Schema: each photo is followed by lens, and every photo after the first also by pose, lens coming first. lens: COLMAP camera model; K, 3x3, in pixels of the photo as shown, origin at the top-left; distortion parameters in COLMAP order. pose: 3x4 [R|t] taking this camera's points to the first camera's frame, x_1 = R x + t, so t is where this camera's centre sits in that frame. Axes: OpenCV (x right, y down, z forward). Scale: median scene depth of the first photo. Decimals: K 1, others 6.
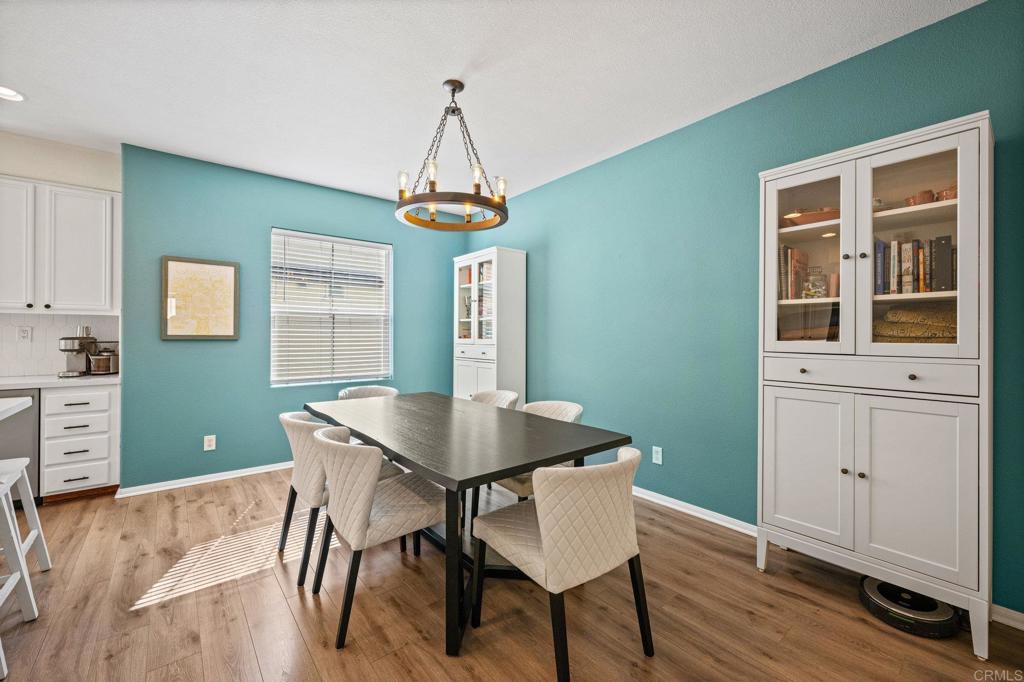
lens RADIAL K [[408.4, 0, 507.4], [0, 408.4, 332.2], [0, 0, 1]] dist [-0.002875, -0.000097]
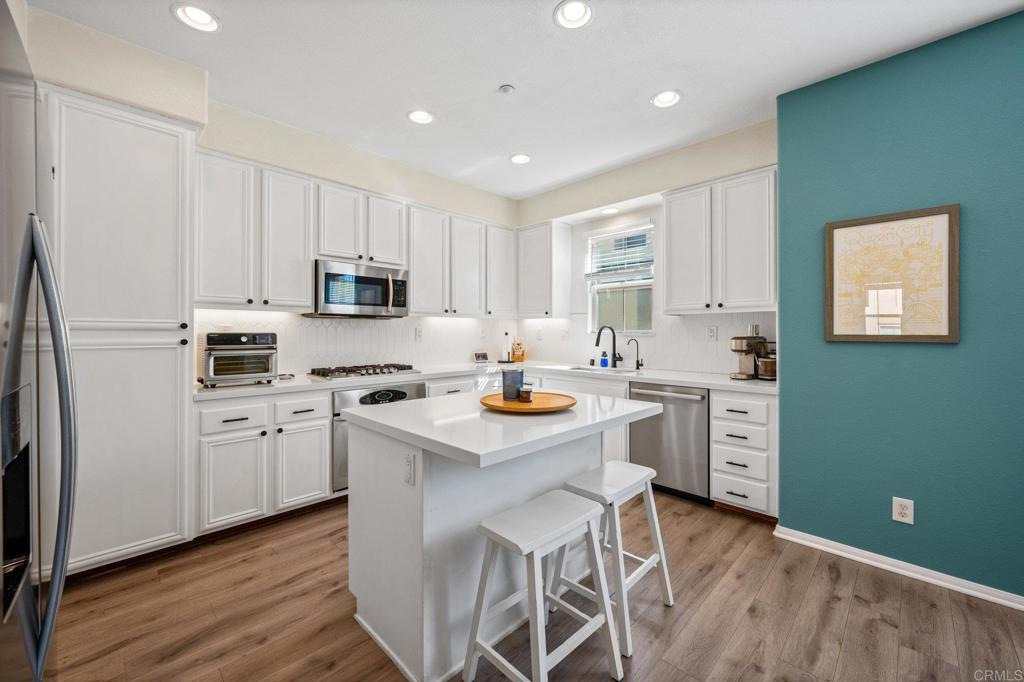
lens RADIAL K [[408.4, 0, 511.2], [0, 408.4, 332.4], [0, 0, 1]] dist [-0.002875, -0.000097]
pose [[0.103300, -0.003961, -0.994642, -0.194773], [0.008444, 0.999960, -0.003106, 0.000470], [0.994614, -0.008078, 0.103330, 0.380431]]
